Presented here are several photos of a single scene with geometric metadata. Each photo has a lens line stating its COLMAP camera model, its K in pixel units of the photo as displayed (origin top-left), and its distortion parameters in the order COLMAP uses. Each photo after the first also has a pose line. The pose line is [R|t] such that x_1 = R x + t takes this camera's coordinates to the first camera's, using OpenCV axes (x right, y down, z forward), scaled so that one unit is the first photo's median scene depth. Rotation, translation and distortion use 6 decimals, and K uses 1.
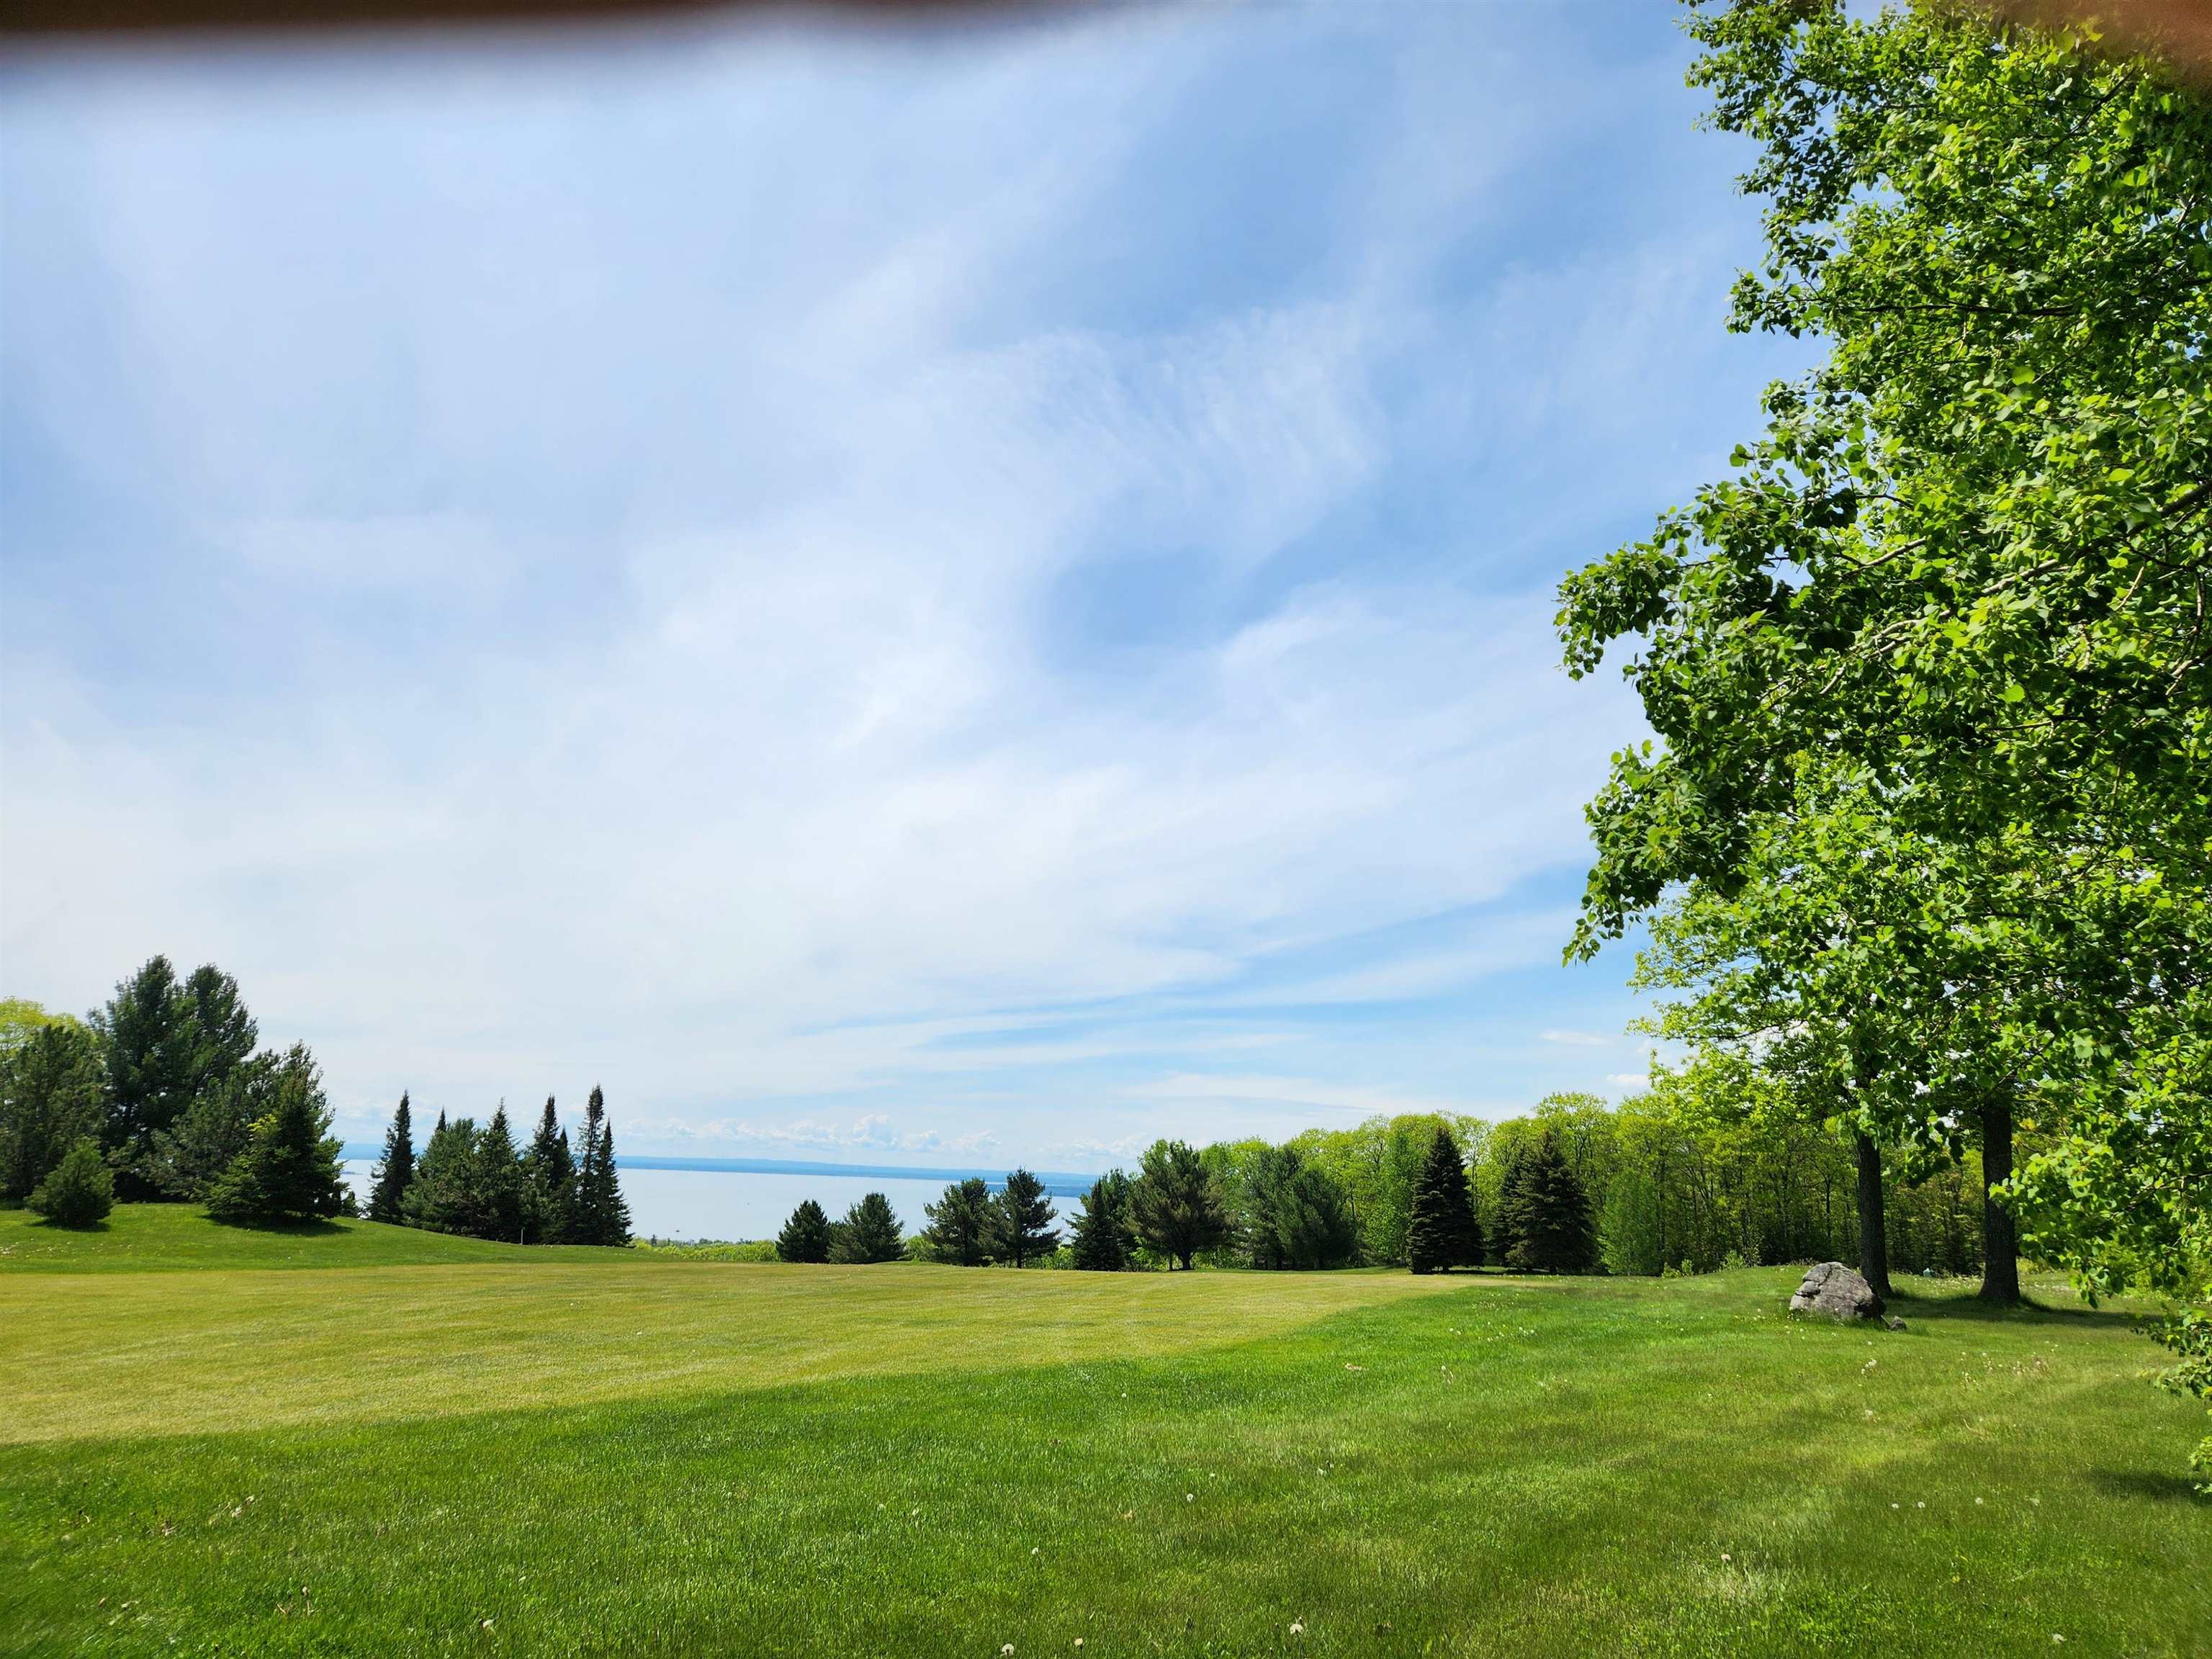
lens RADIAL K [[1475.5, 0, 1118.3], [0, 1475.5, 832.3], [0, 0, 1]] dist [0.087109, -0.076608]
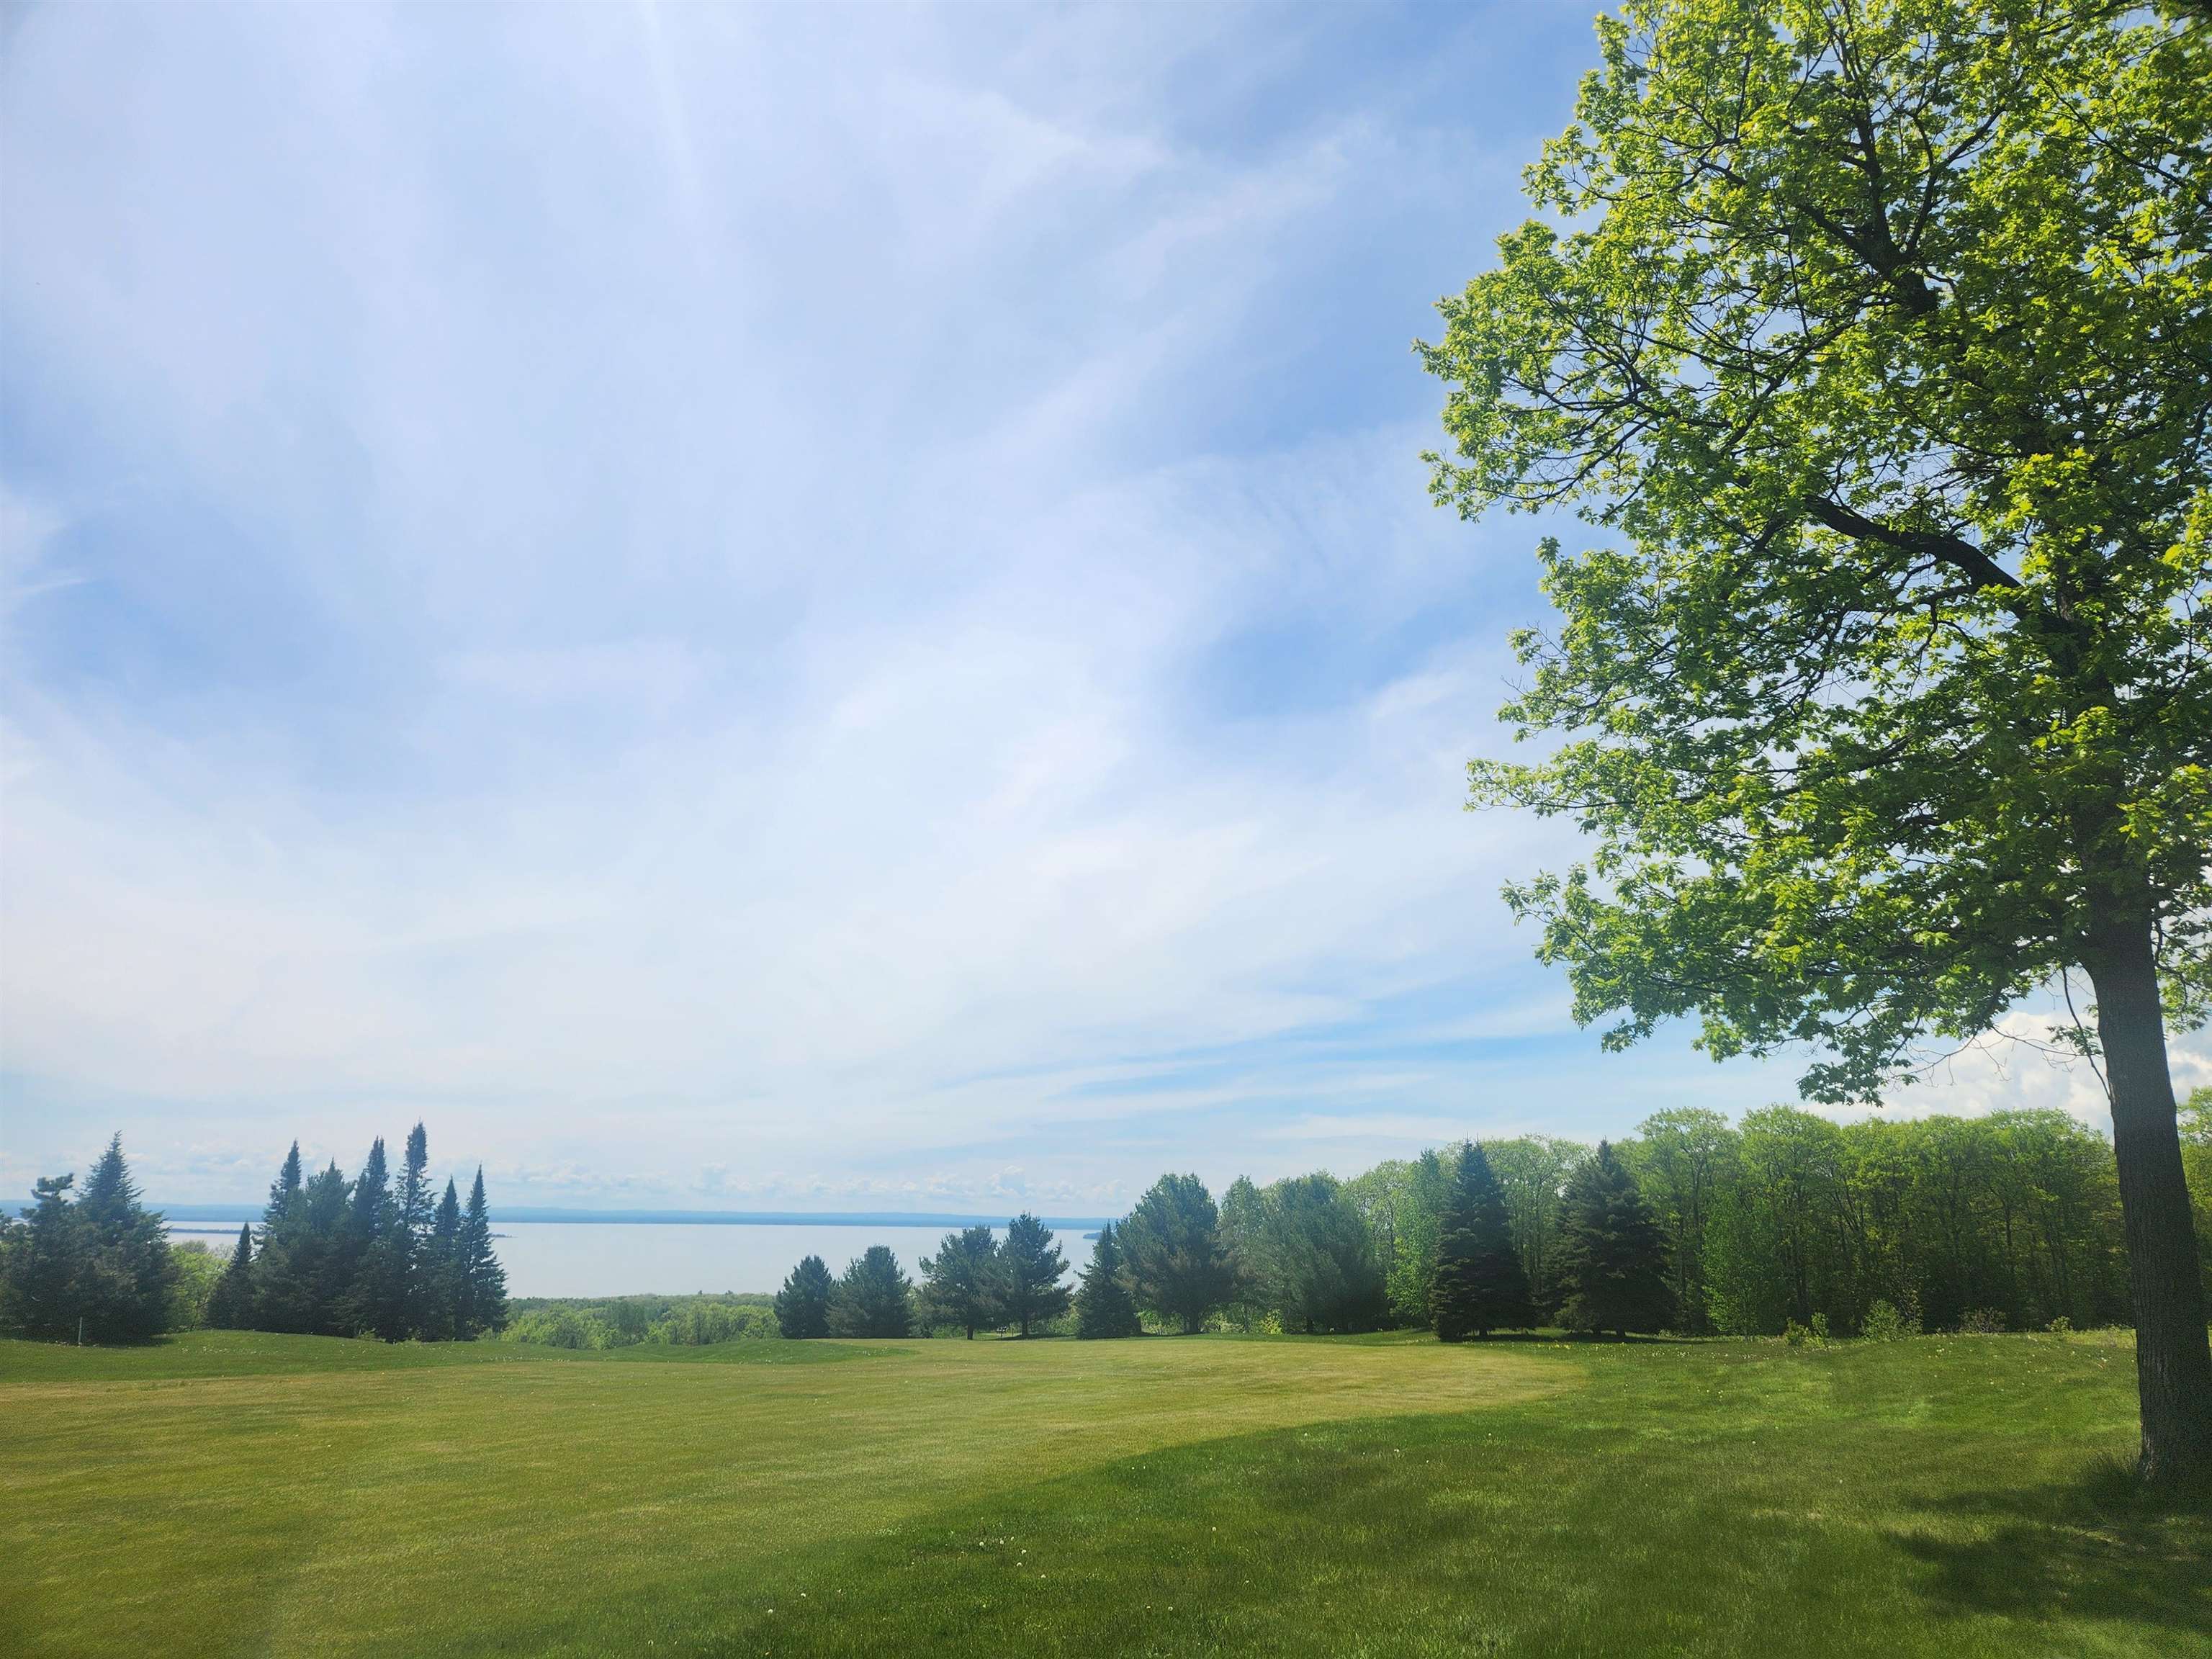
lens RADIAL K [[1442.0, 0, 1123.3], [0, 1442.0, 826.8], [0, 0, 1]] dist [0.080679, -0.064580]
pose [[0.995590, -0.046398, -0.081531, 0.189409], [0.043224, 0.998253, -0.040278, 0.104937], [0.083257, 0.036577, 0.995857, 0.423951]]
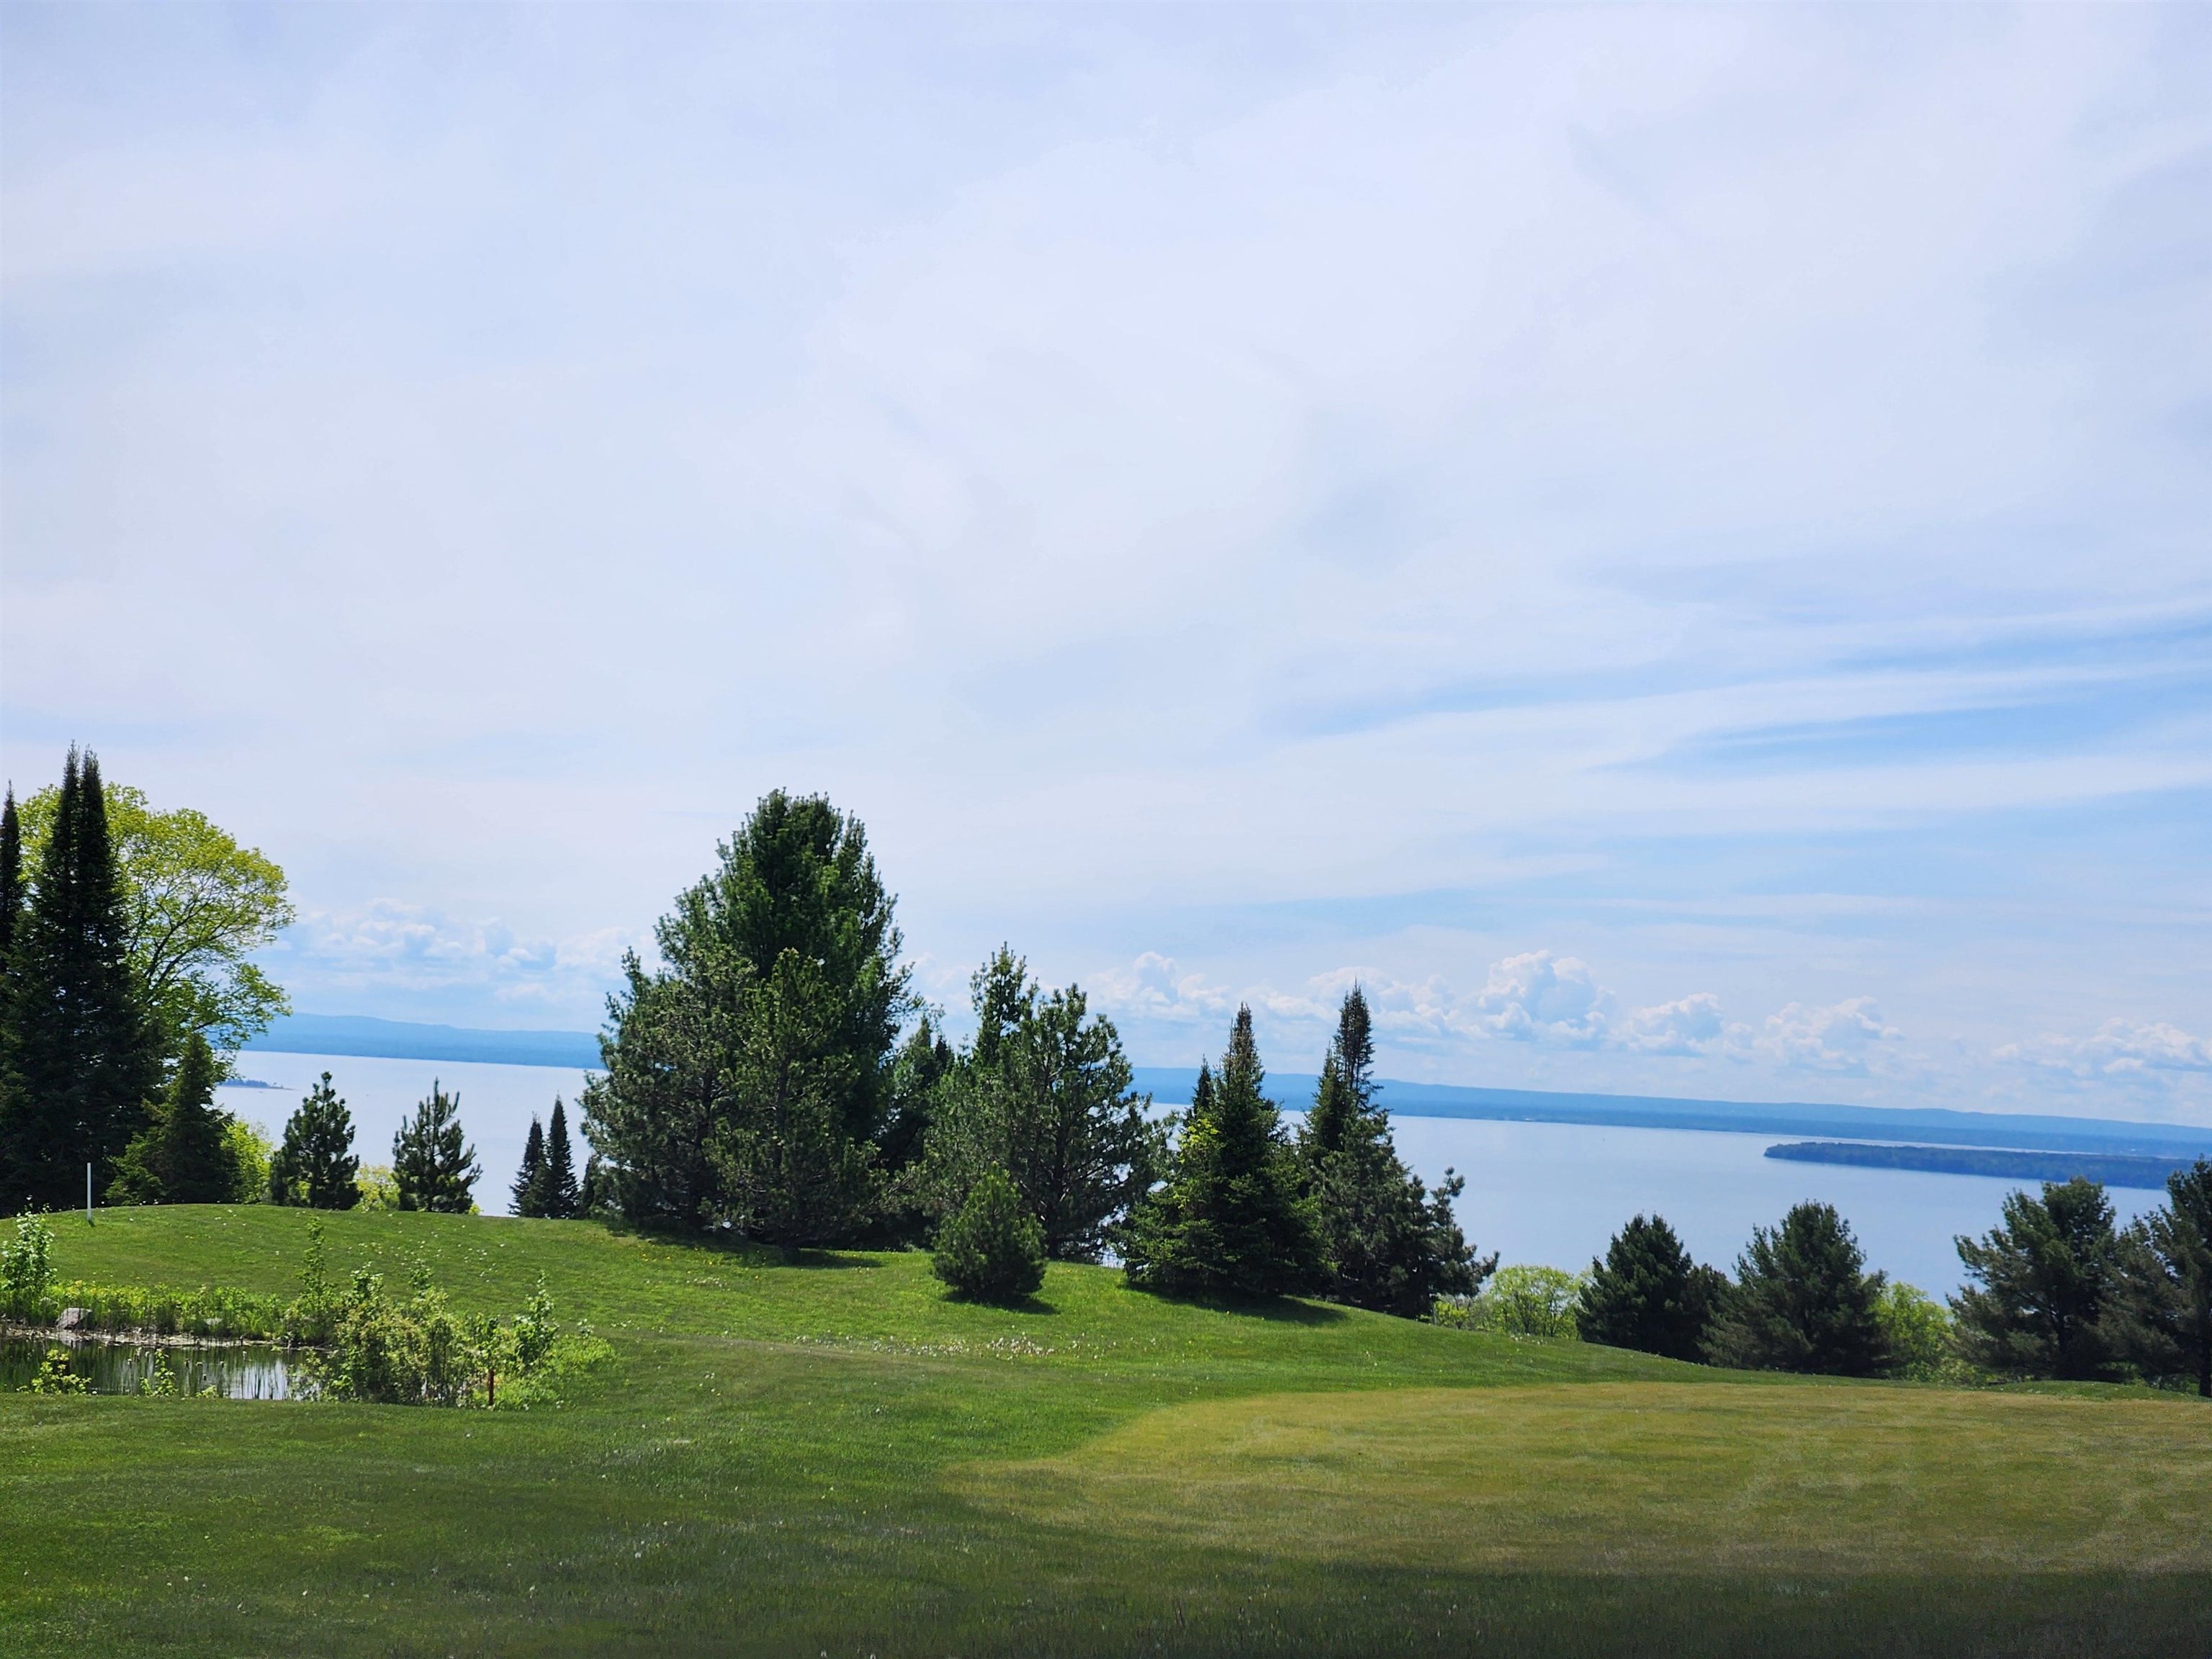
lens RADIAL K [[4225.5, 0, 1147.0], [0, 4225.5, 795.5], [0, 0, 1]] dist [0.054700, 0.000000]
pose [[0.969621, -0.004998, -0.244563, -0.163808], [0.042050, 0.988314, 0.146516, -0.150423], [0.240973, -0.152348, 0.958500, -0.469688]]
